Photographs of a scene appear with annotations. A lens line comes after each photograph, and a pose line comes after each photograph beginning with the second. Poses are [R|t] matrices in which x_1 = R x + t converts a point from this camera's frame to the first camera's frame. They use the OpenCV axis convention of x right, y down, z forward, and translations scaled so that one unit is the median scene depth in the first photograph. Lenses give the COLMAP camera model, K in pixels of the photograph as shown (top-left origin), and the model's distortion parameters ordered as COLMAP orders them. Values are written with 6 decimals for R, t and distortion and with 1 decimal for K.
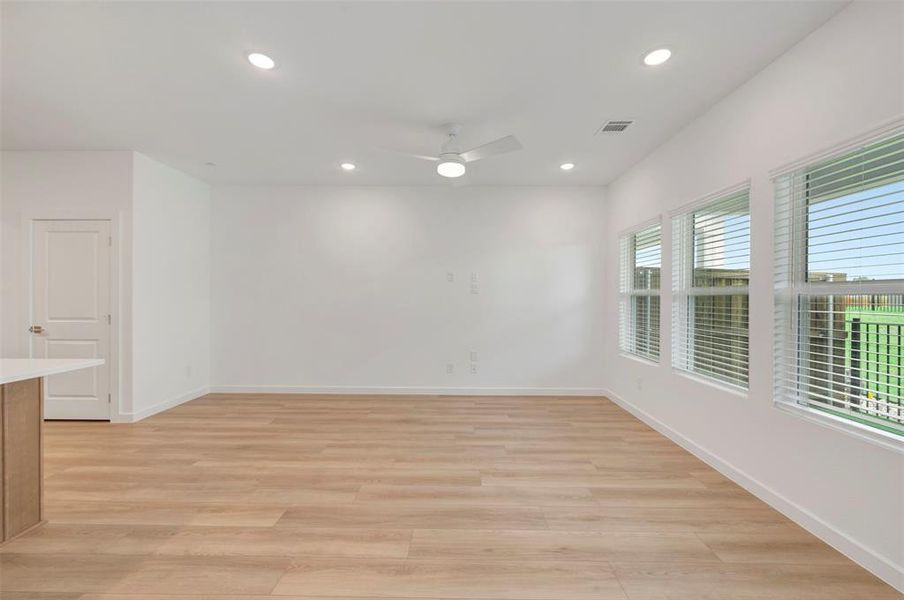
lens RADIAL K [[359.4, 0, 452.0], [0, 359.4, 301.8], [0, 0, 1]] dist [0.004946, -0.001241]
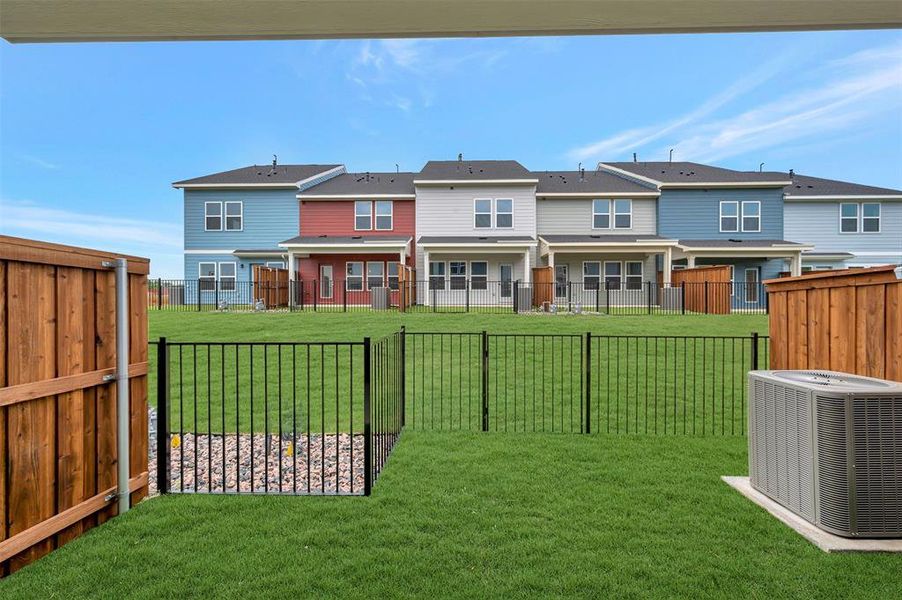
lens RADIAL K [[354.9, 0, 451.9], [0, 354.9, 300.7], [0, 0, 1]] dist [-0.001632, -0.000318]
pose [[0.013470, -0.012064, 0.999836, 0.939563], [0.004864, 0.999916, 0.012000, -0.026540], [-0.999897, 0.004701, 0.013528, 0.887076]]
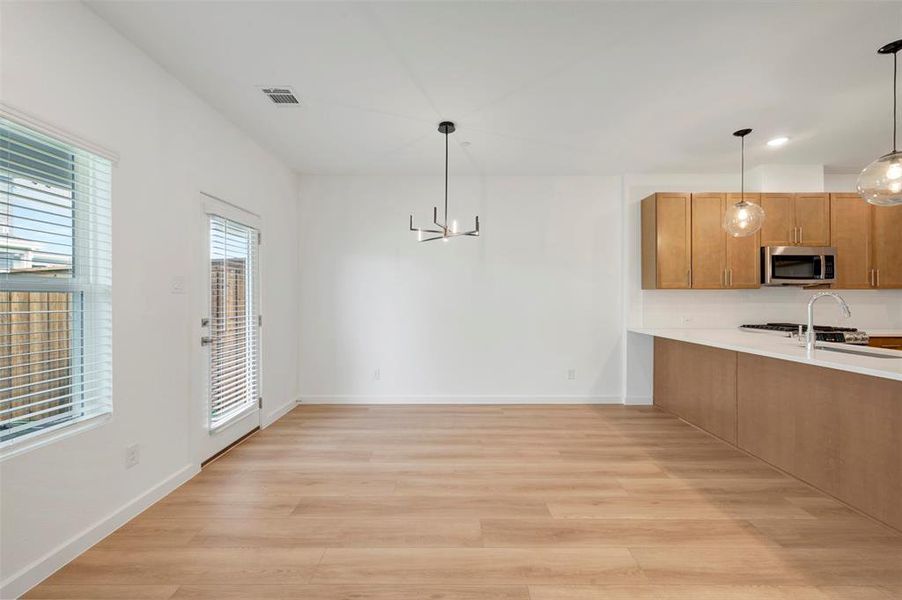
lens RADIAL K [[358.6, 0, 451.9], [0, 358.6, 296.4], [0, 0, 1]] dist [0.004946, -0.001241]
pose [[-0.999836, -0.005685, -0.017216, 0.052507], [-0.005737, 0.999979, 0.003006, -0.010503], [0.017199, 0.003105, -0.999847, 1.156813]]
